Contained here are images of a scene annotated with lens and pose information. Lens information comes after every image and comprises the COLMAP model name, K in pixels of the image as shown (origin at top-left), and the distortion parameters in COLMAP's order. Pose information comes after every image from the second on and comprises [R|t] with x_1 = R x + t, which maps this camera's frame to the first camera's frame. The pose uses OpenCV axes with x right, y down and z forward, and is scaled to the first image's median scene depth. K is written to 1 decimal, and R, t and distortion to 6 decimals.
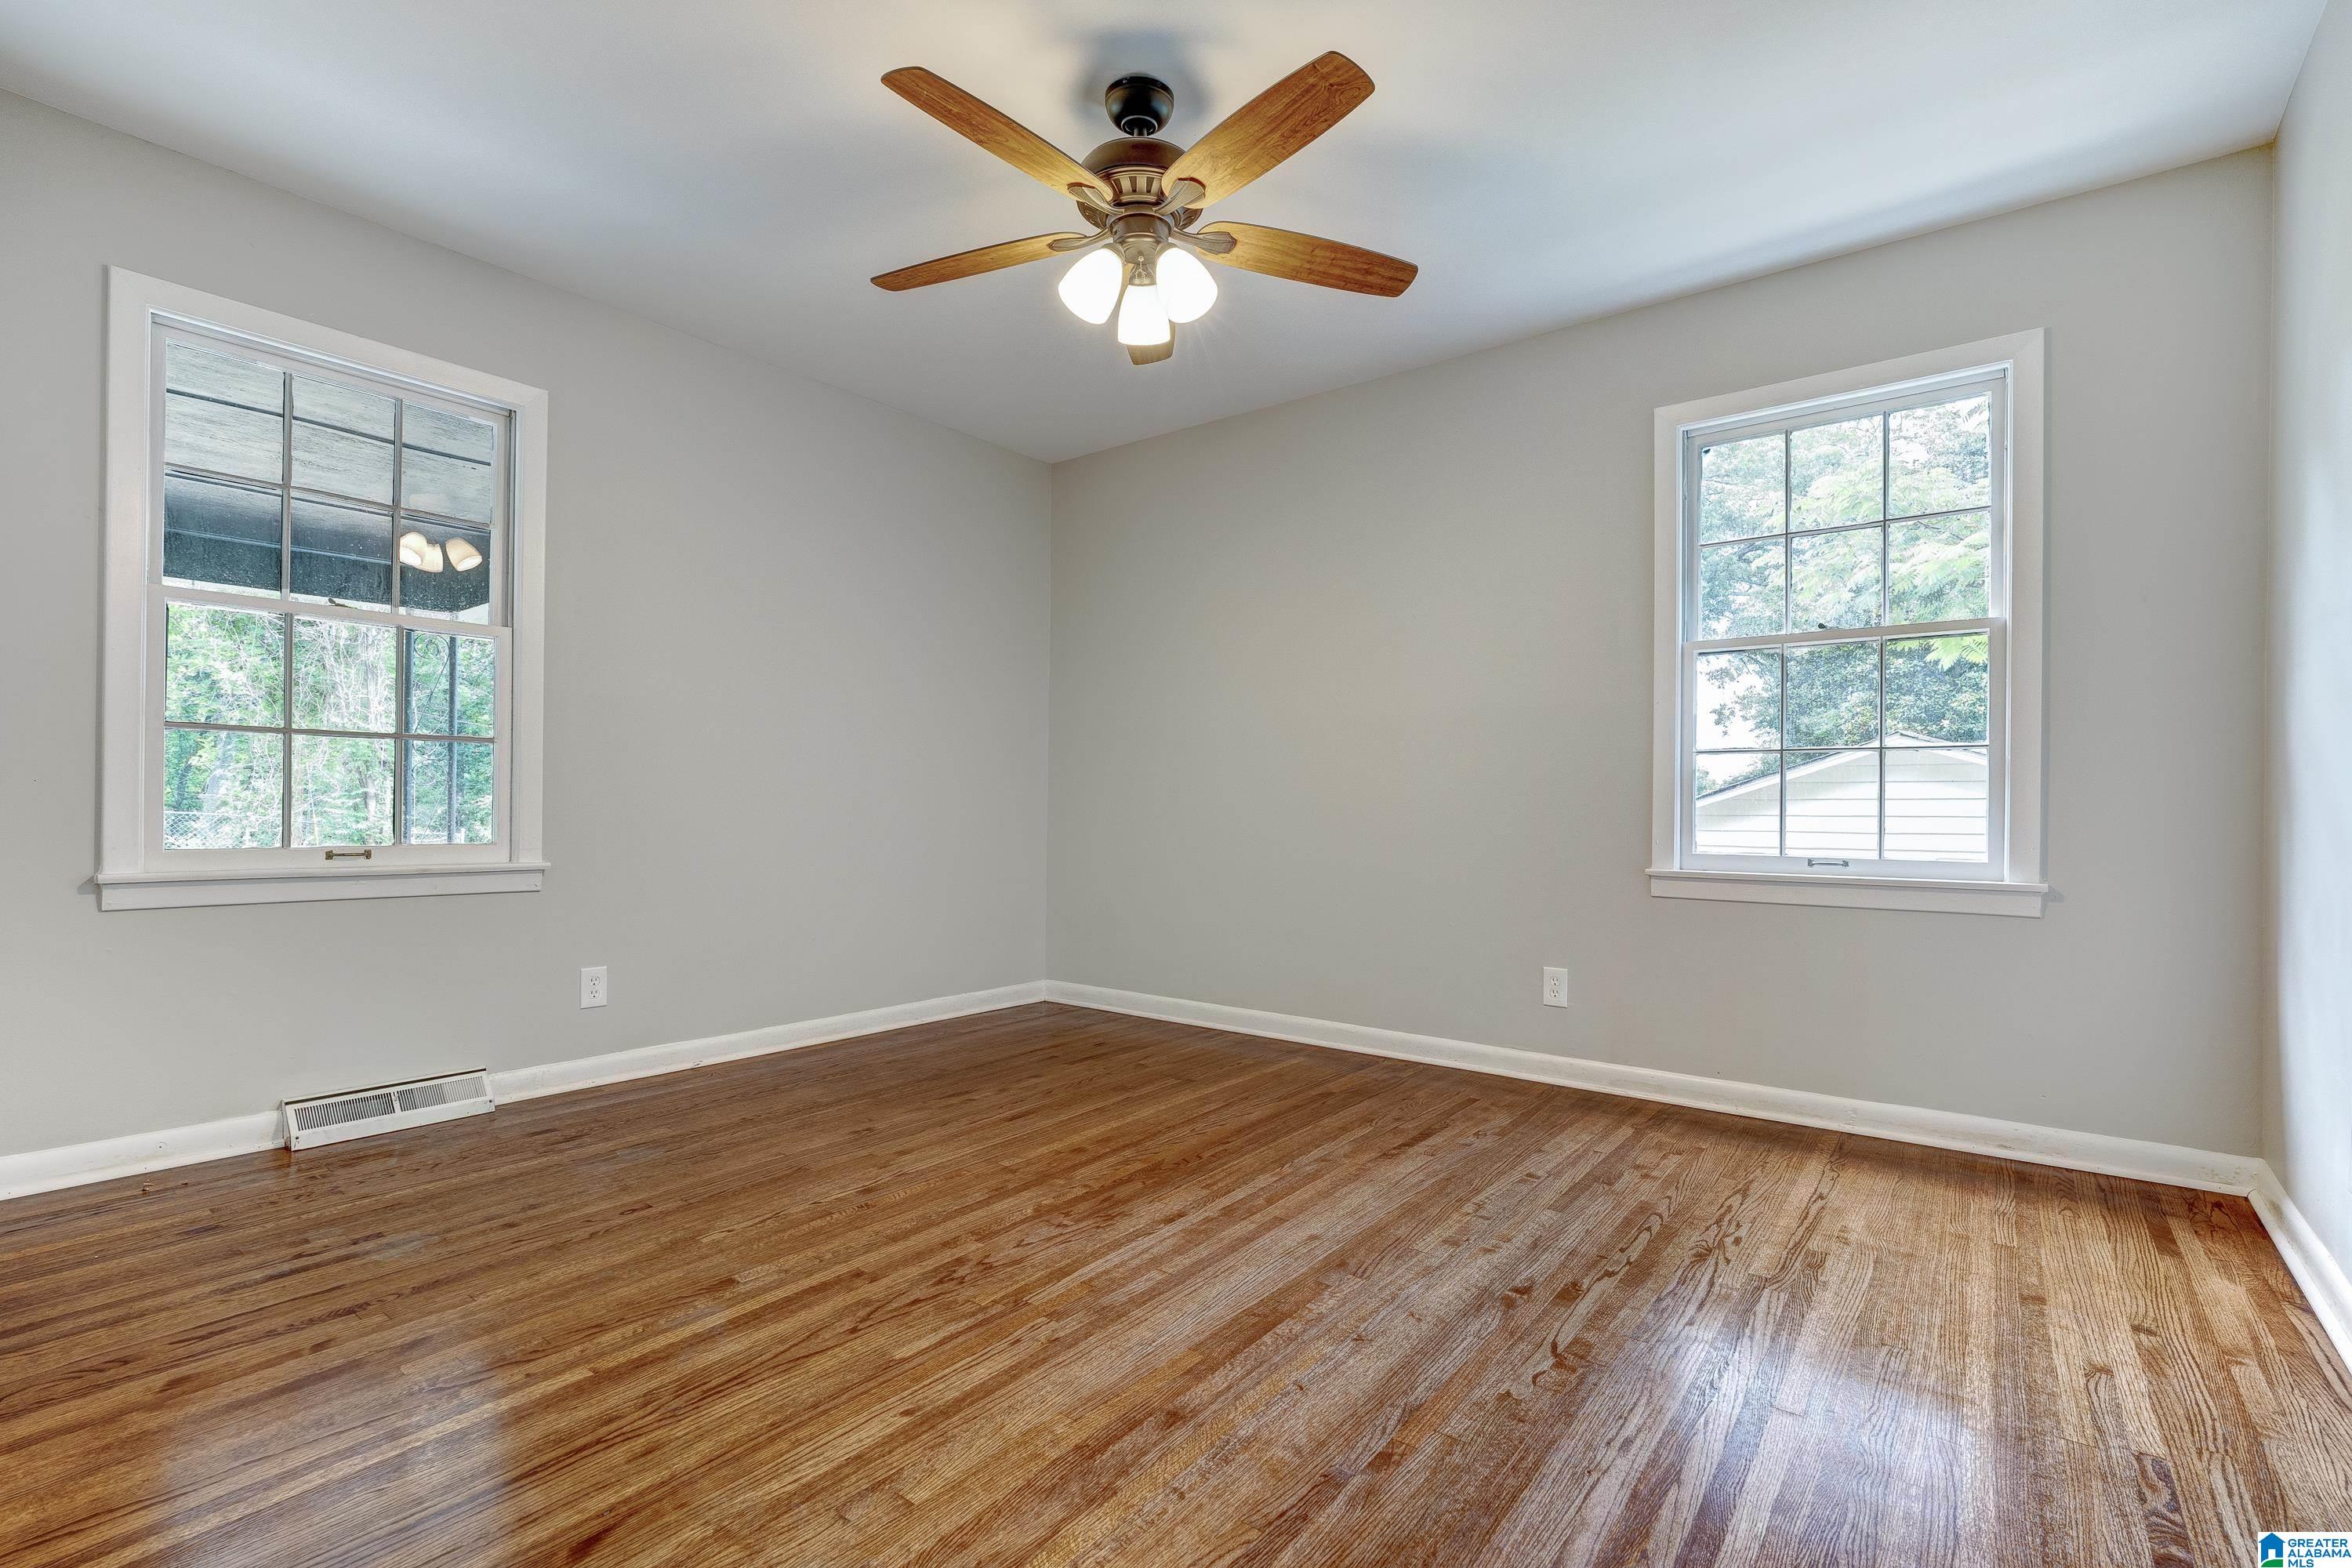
lens RADIAL K [[1063.7, 0, 1176.0], [0, 1063.7, 784.0], [0, 0, 1]] dist [0.001957, 0.000357]
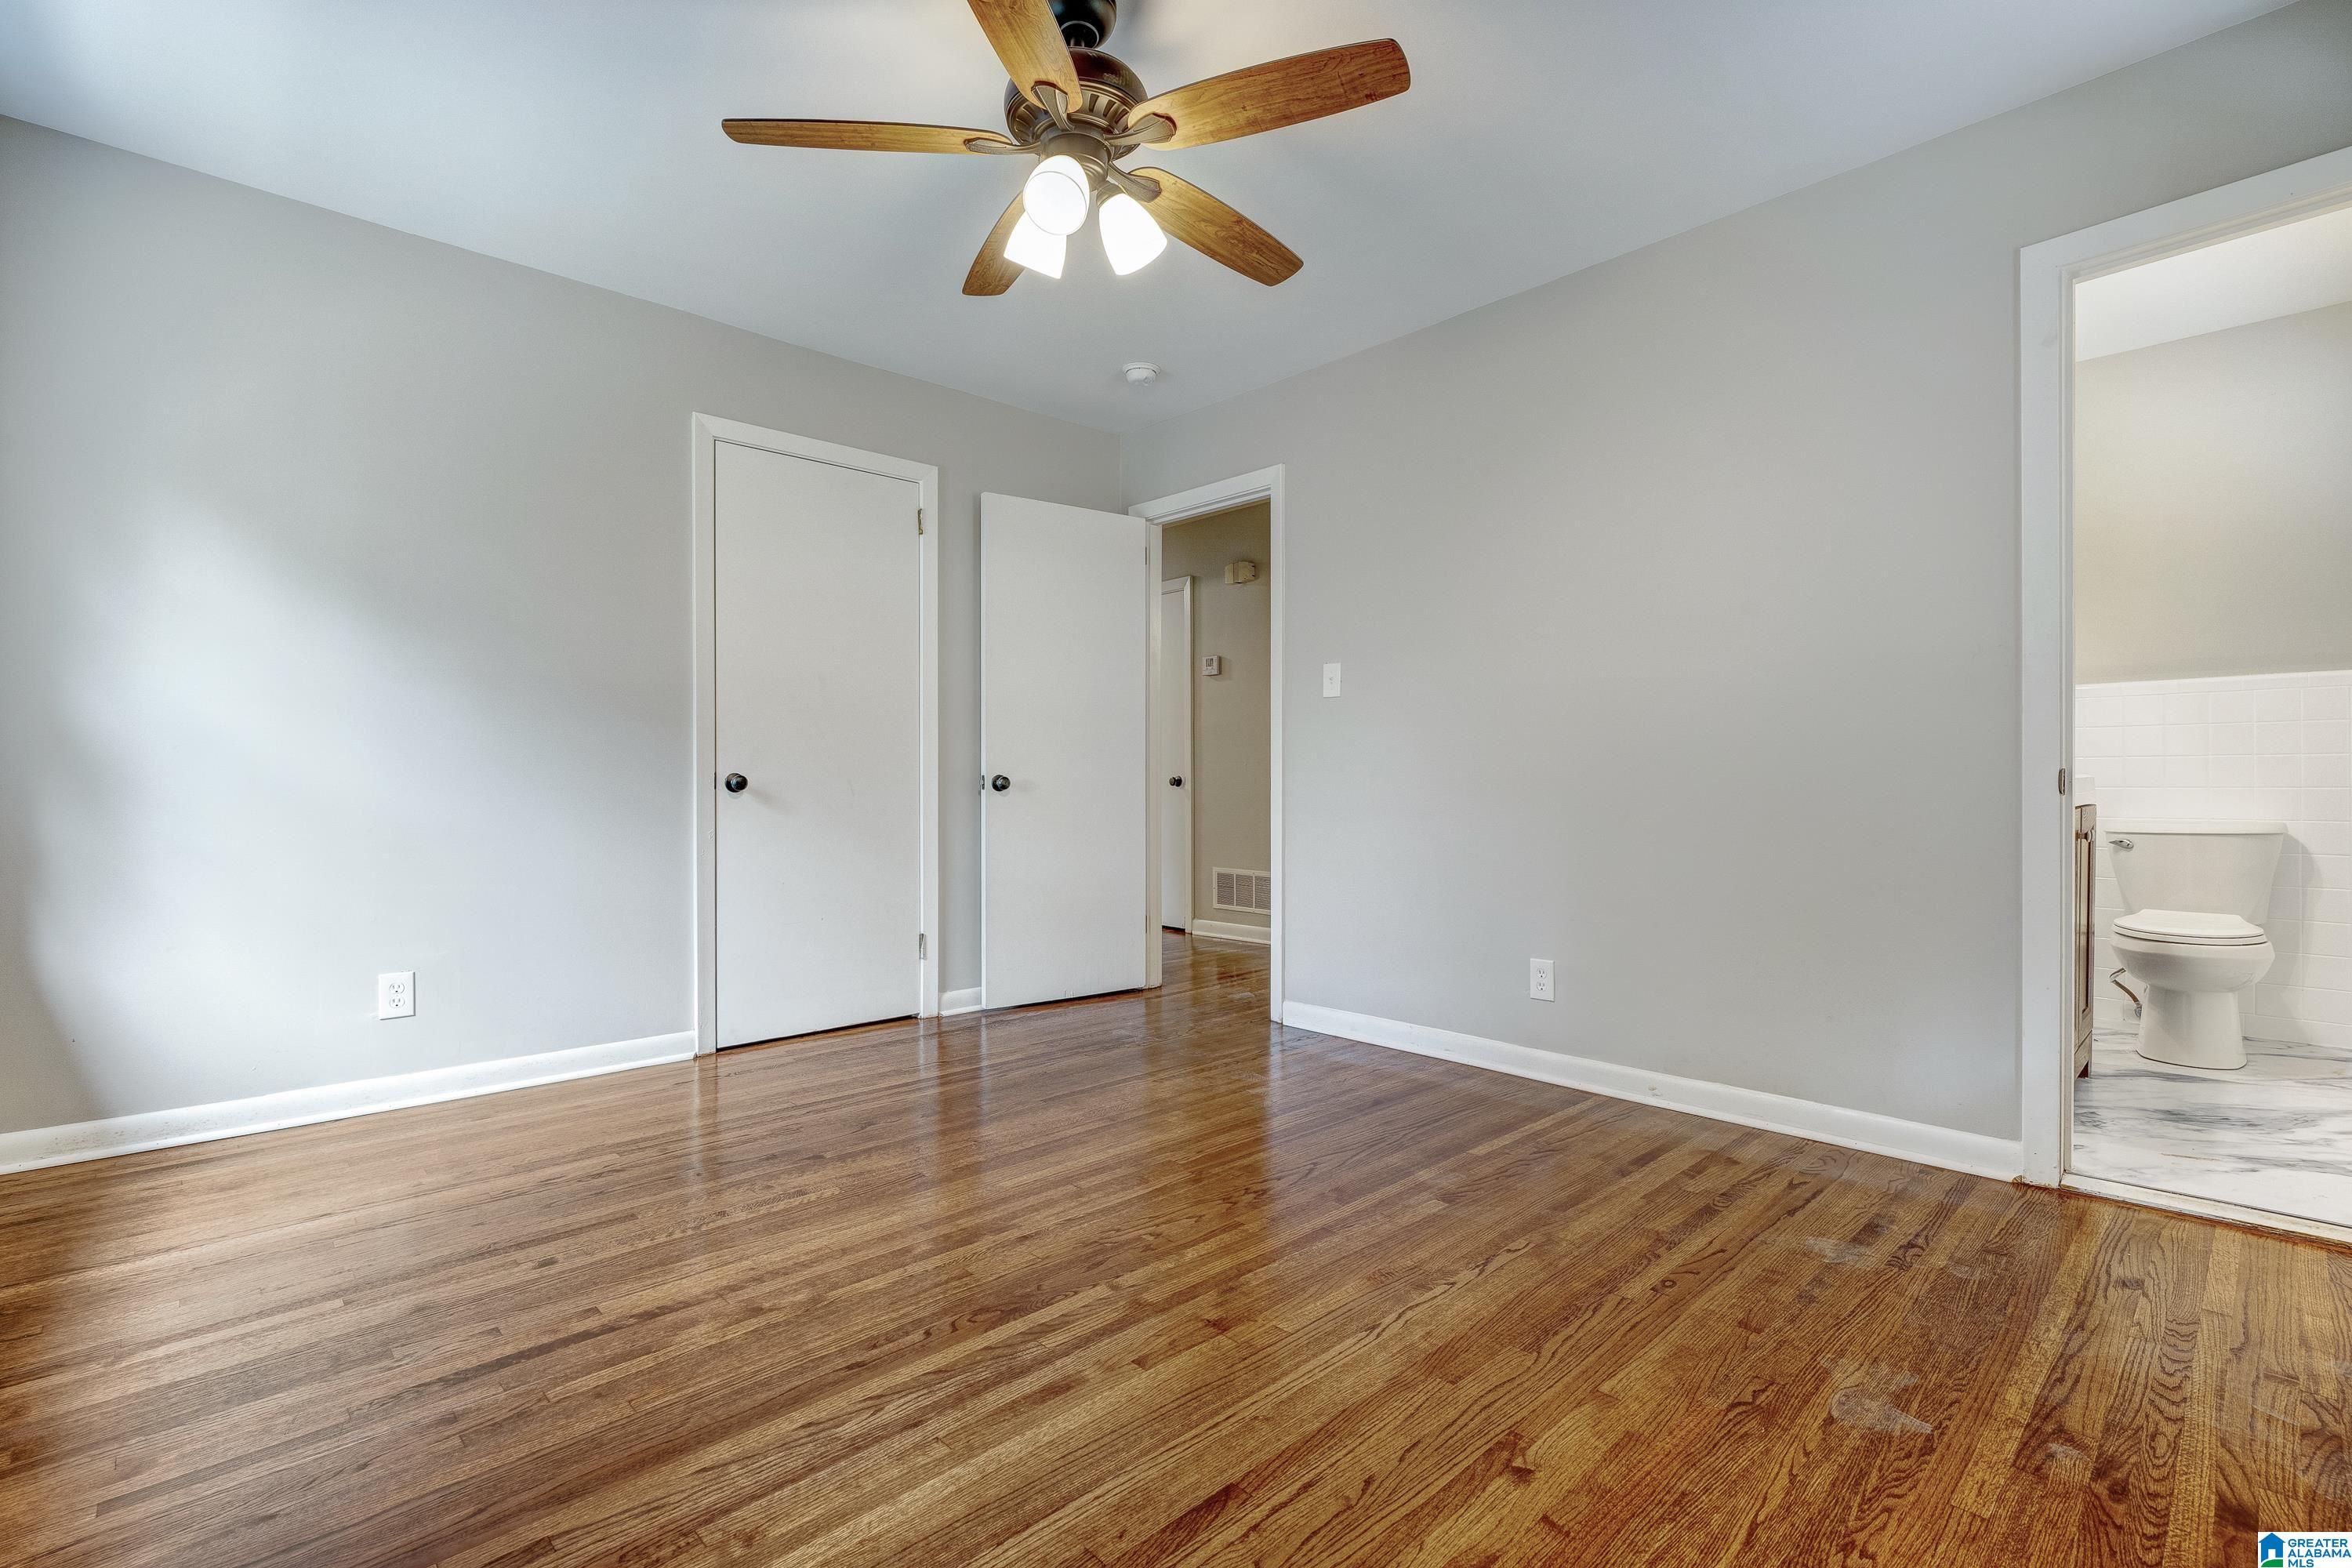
lens RADIAL K [[1063.7, 0, 1176.0], [0, 1063.7, 784.0], [0, 0, 1]] dist [0.001957, 0.000357]
pose [[-0.988089, -0.007317, 0.153712, -0.275251], [-0.009785, 0.999835, -0.015308, 0.031491], [-0.153574, -0.016630, -0.987997, 1.993653]]
